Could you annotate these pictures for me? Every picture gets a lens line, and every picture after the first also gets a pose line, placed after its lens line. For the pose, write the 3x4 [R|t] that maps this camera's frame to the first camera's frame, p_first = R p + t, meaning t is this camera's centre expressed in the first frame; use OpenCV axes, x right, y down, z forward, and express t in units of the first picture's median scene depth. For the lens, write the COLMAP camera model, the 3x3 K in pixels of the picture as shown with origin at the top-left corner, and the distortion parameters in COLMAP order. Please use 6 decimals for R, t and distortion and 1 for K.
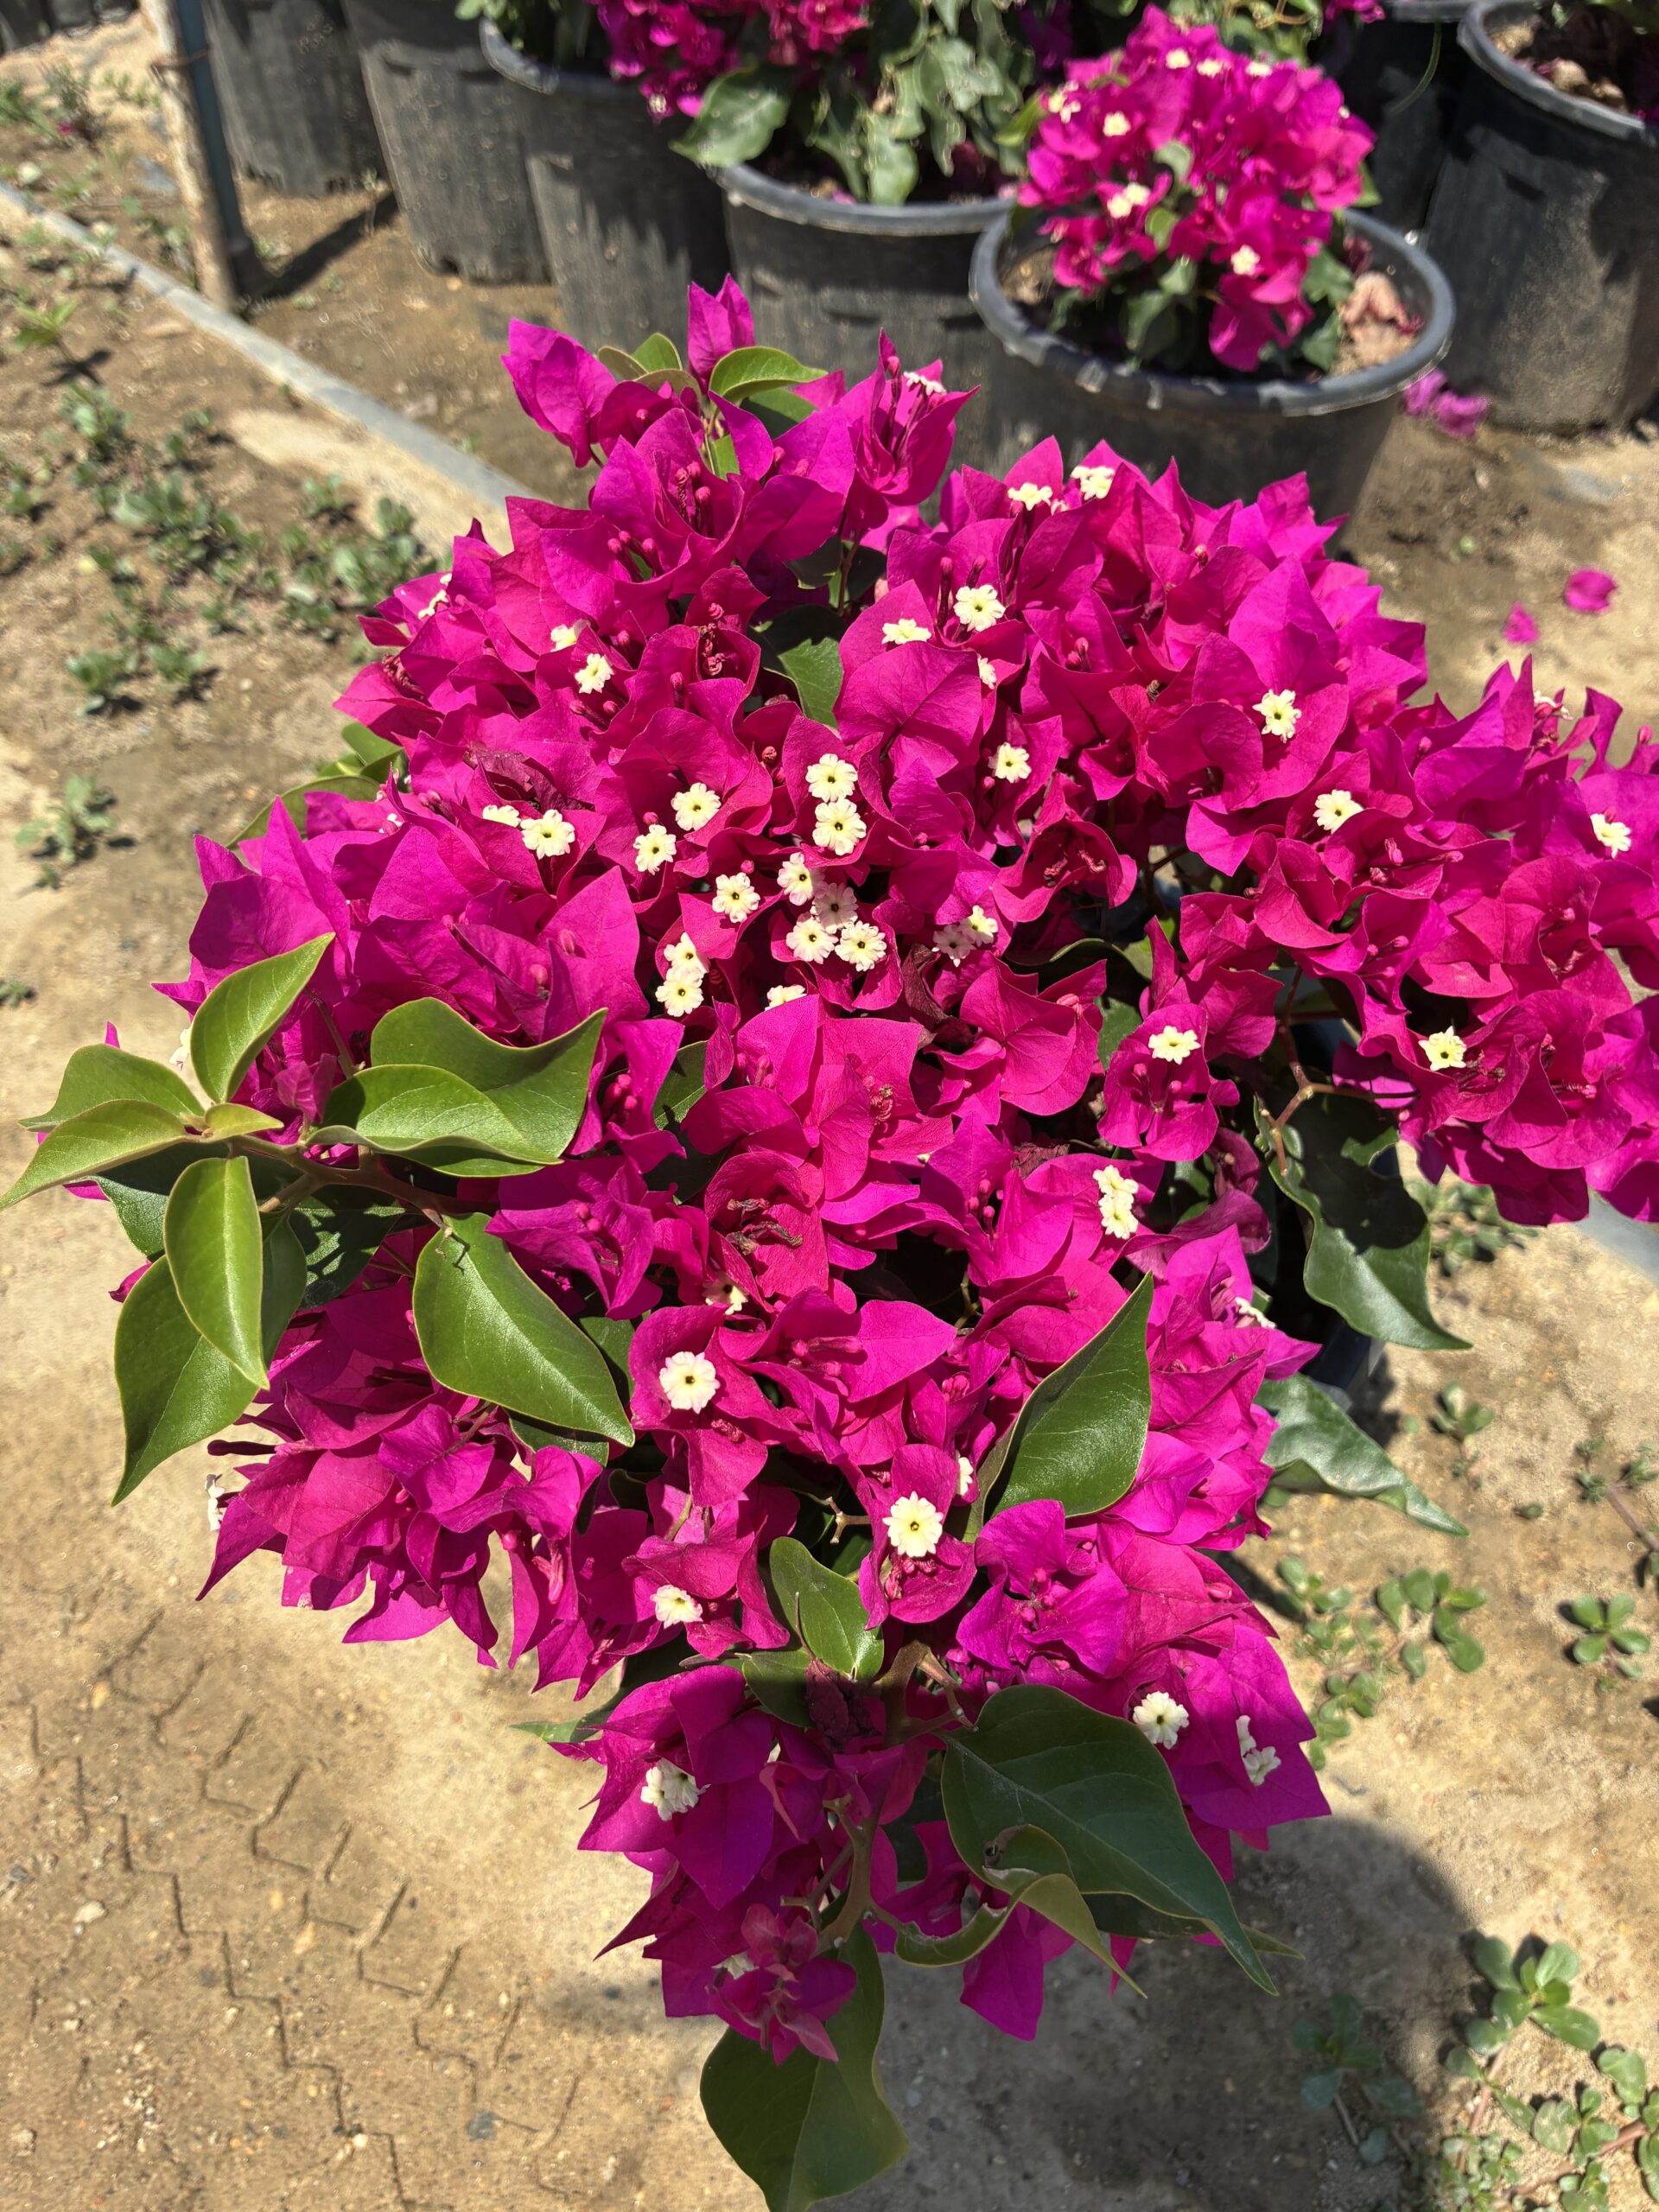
lens RADIAL K [[1721.9, 0, 844.6], [0, 1721.9, 1120.1], [0, 0, 1]] dist [0.039118, -0.071631]
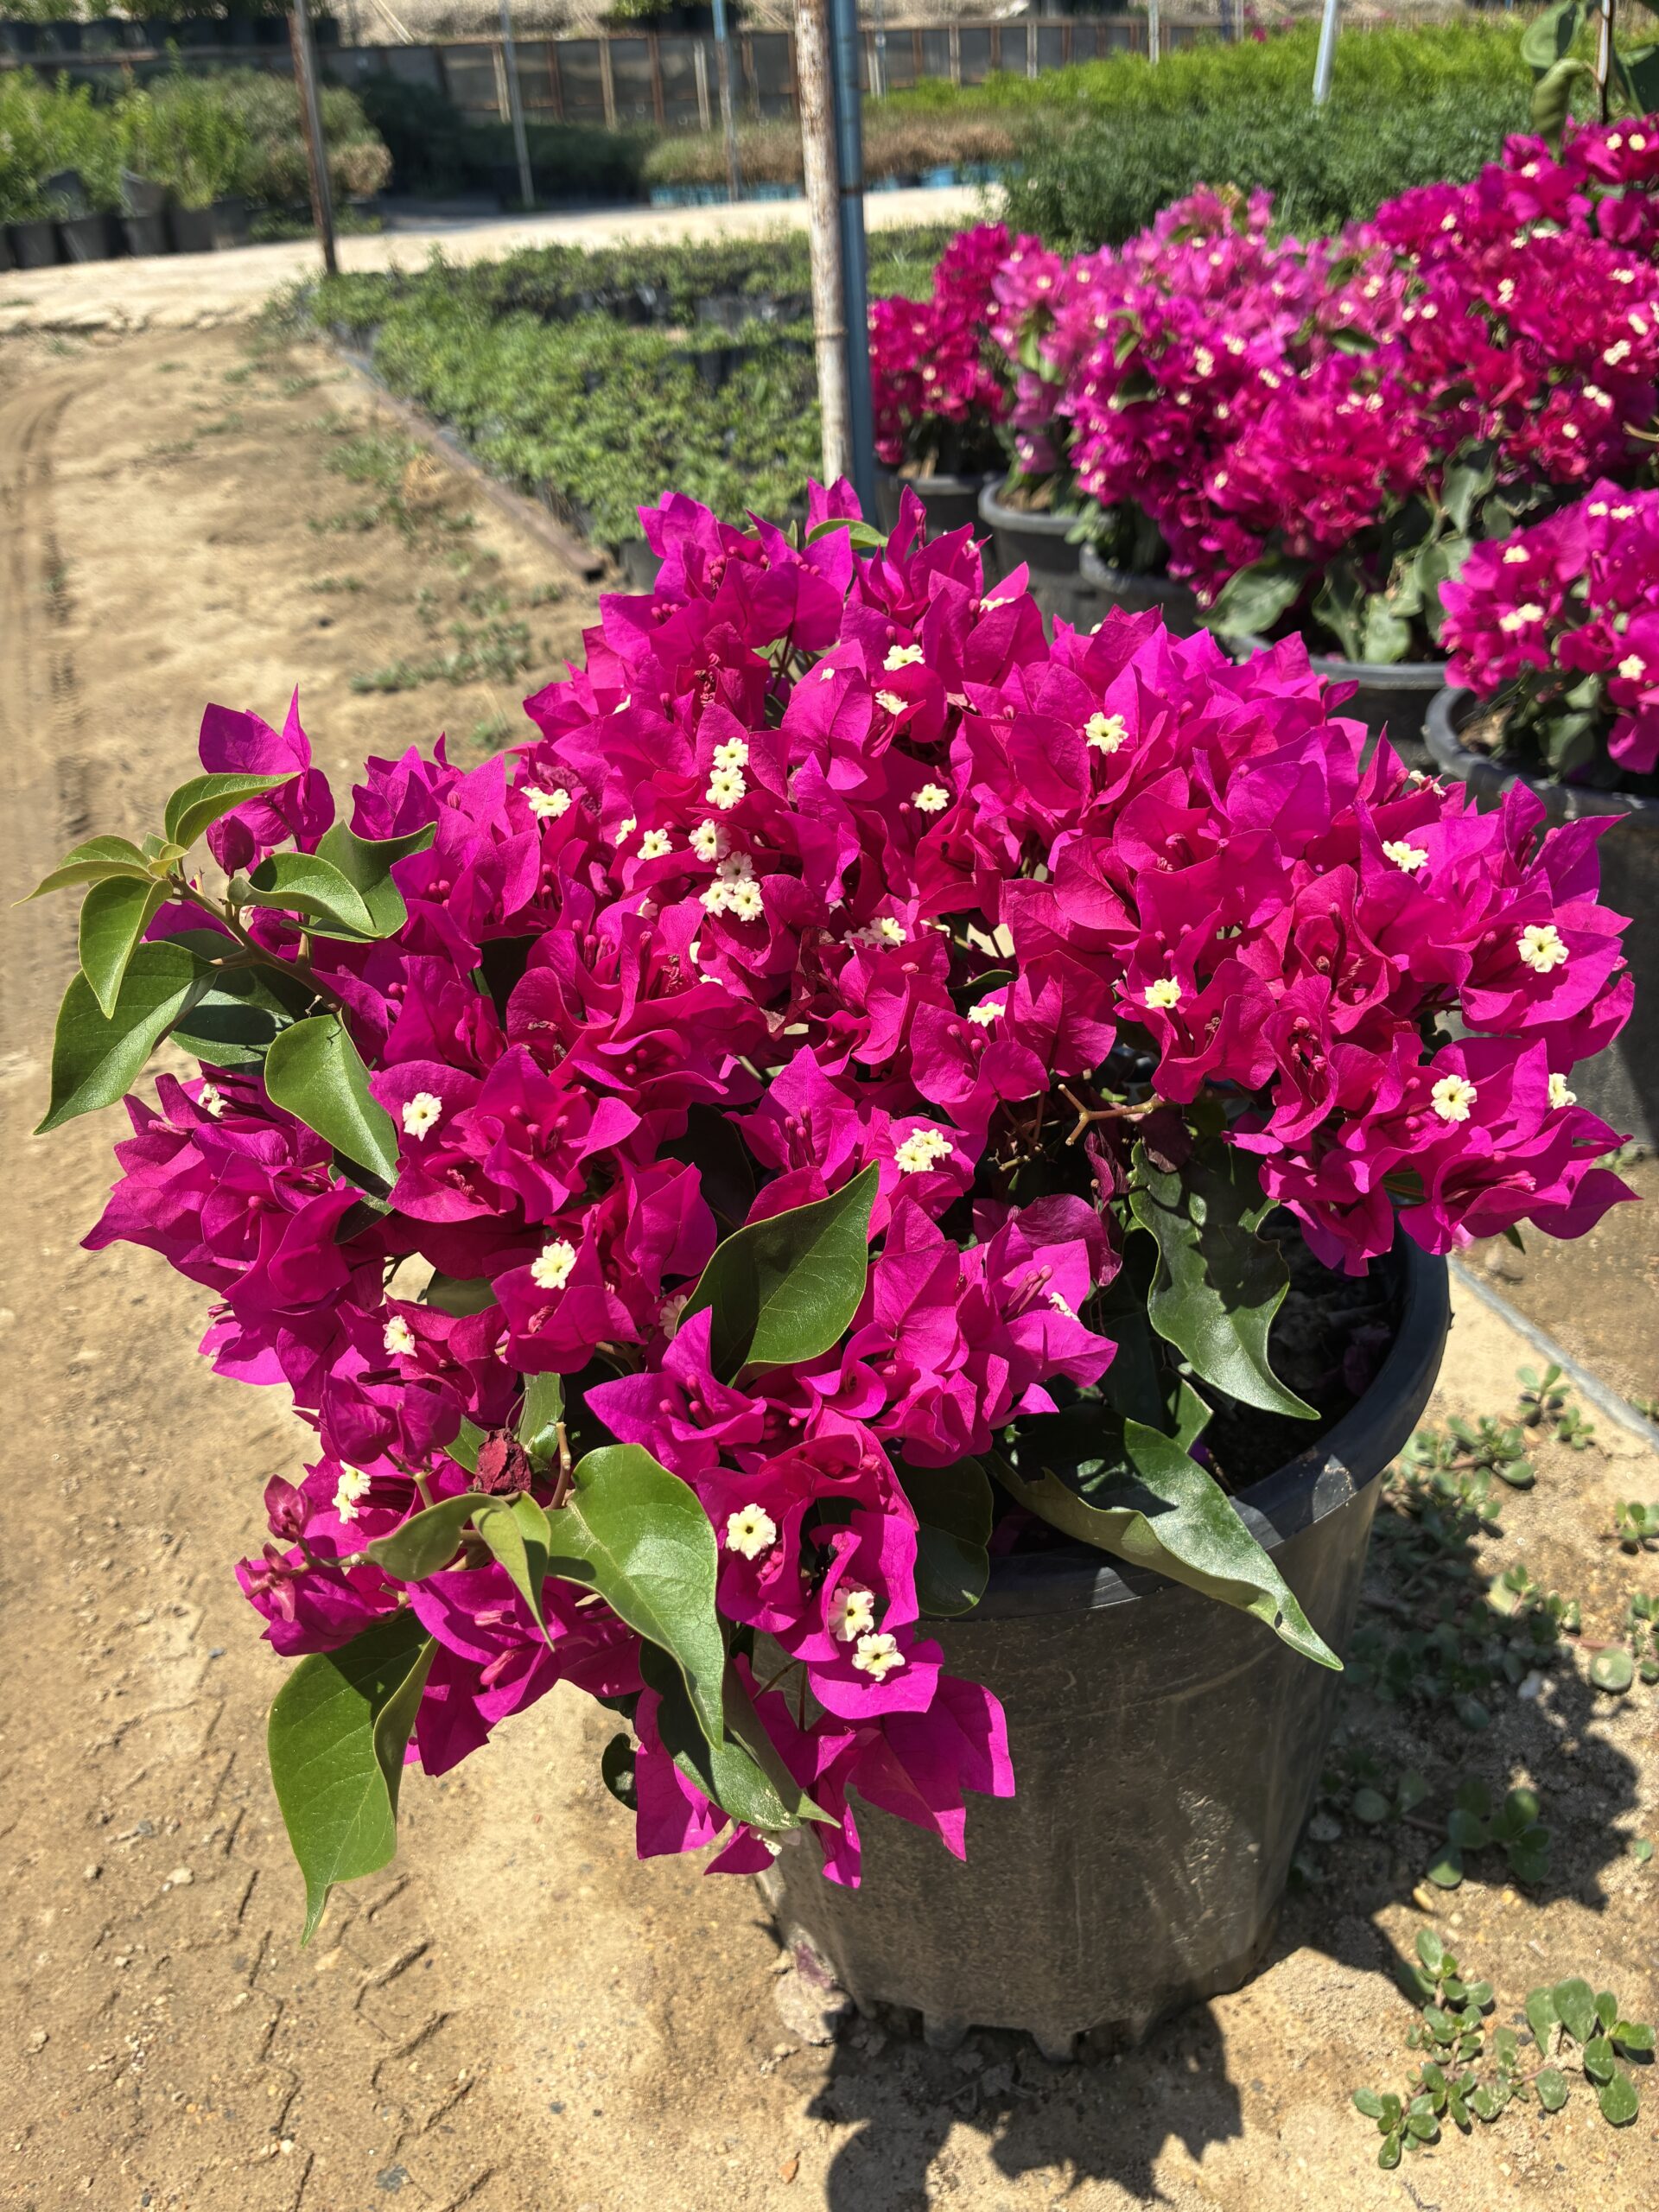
lens RADIAL K [[1721.9, 0, 827.4], [0, 1721.9, 1112.5], [0, 0, 1]] dist [0.039118, -0.071631]
pose [[0.911409, 0.124672, -0.392161, 0.281871], [-0.239007, 0.936156, -0.257853, 0.170971], [0.334977, 0.328739, 0.883018, 0.002585]]
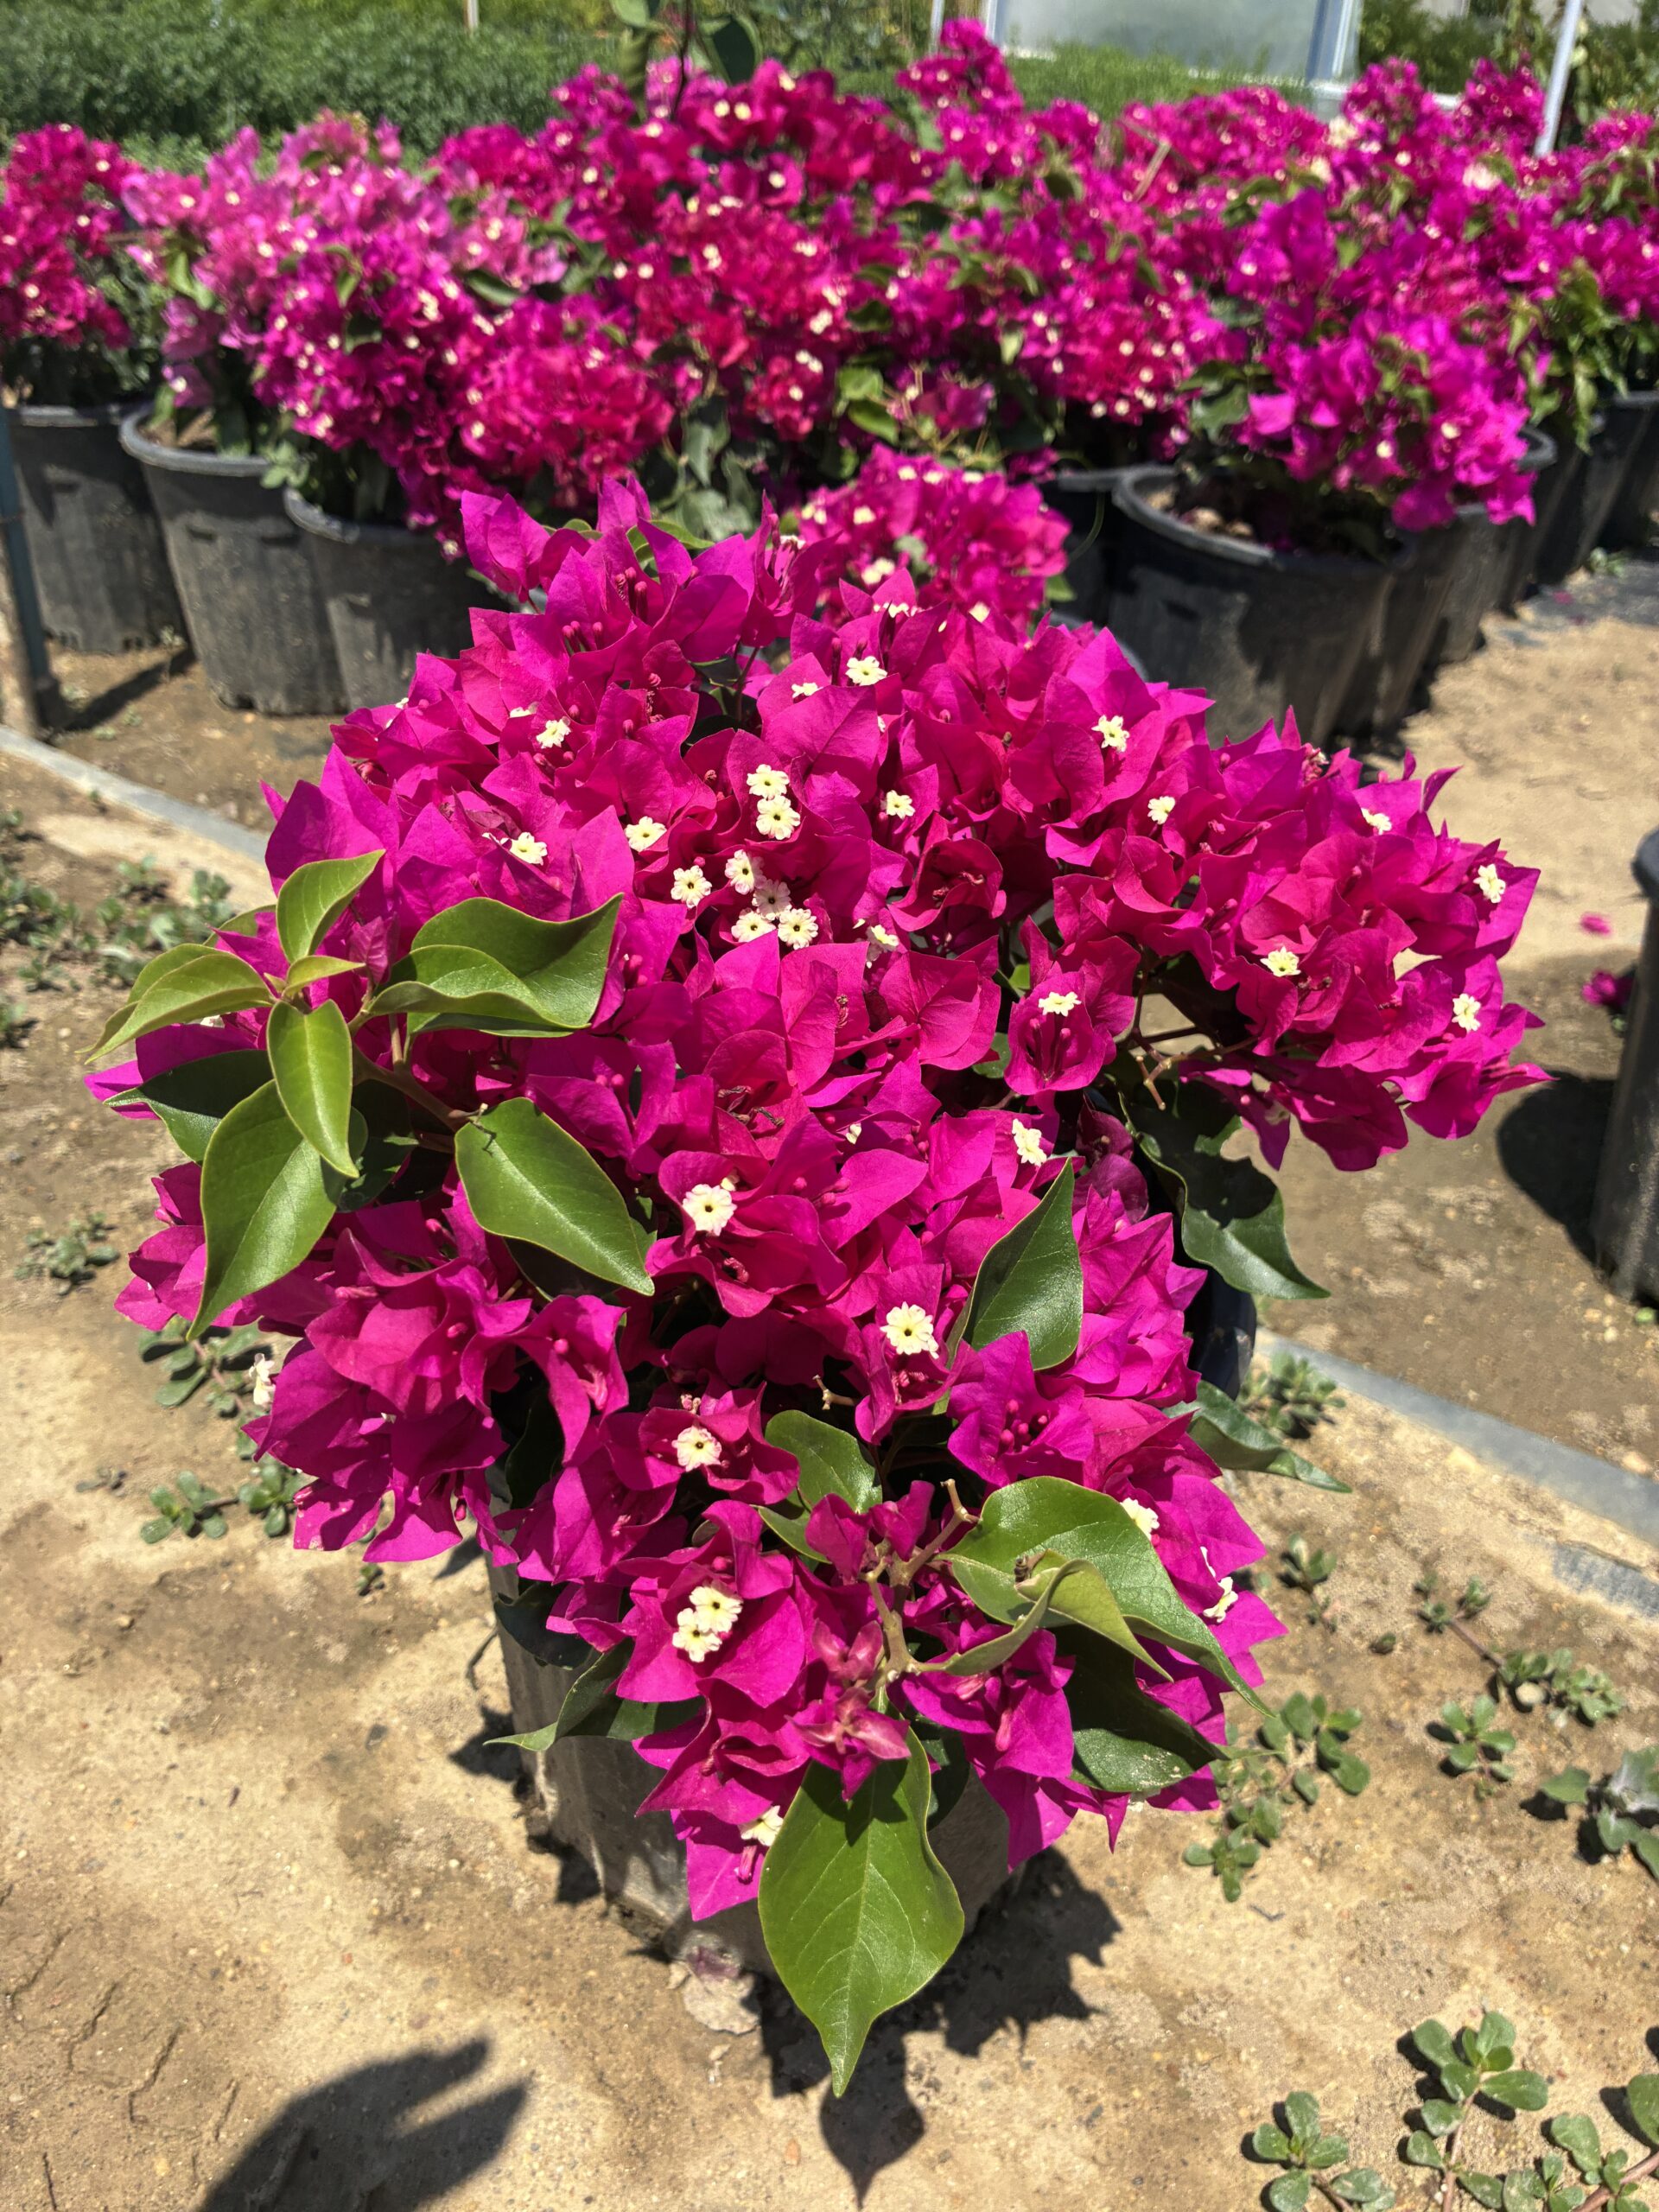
lens RADIAL K [[1721.9, 0, 853.5], [0, 1721.9, 1106.7], [0, 0, 1]] dist [0.039118, -0.071631]
pose [[0.986556, -0.054418, 0.154094, -0.072161], [0.093897, 0.960502, -0.261952, 0.169846], [-0.133752, 0.272900, 0.952699, -0.052820]]
